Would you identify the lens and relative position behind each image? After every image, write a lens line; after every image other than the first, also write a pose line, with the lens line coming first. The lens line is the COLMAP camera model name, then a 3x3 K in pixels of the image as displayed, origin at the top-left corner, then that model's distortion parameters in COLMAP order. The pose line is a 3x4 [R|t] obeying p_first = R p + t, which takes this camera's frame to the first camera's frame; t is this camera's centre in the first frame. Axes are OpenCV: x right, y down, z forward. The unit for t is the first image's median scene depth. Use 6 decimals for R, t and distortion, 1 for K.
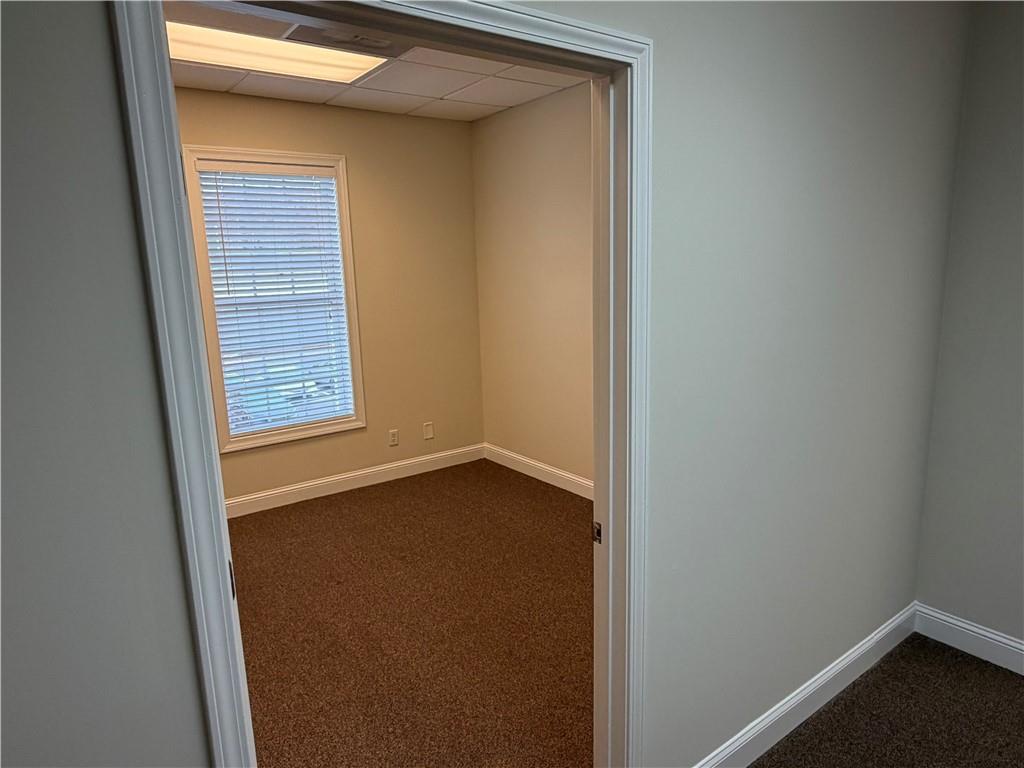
lens RADIAL K [[658.6, 0, 520.1], [0, 658.6, 396.3], [0, 0, 1]] dist [-0.001432, 0.001934]
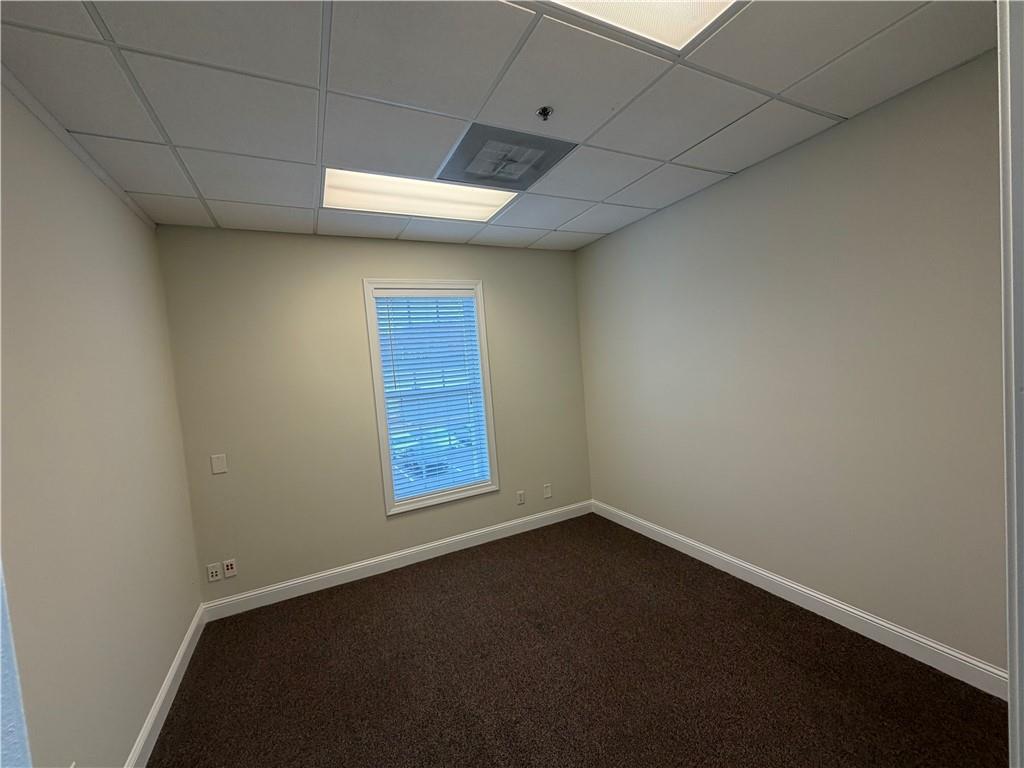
lens RADIAL K [[407.9, 0, 513.6], [0, 407.9, 389.9], [0, 0, 1]] dist [-0.000023, -0.000264]
pose [[0.986225, -0.038120, -0.160955, -0.078713], [0.017496, 0.991664, -0.127659, -0.043571], [0.164480, 0.123084, 0.978671, 0.236437]]
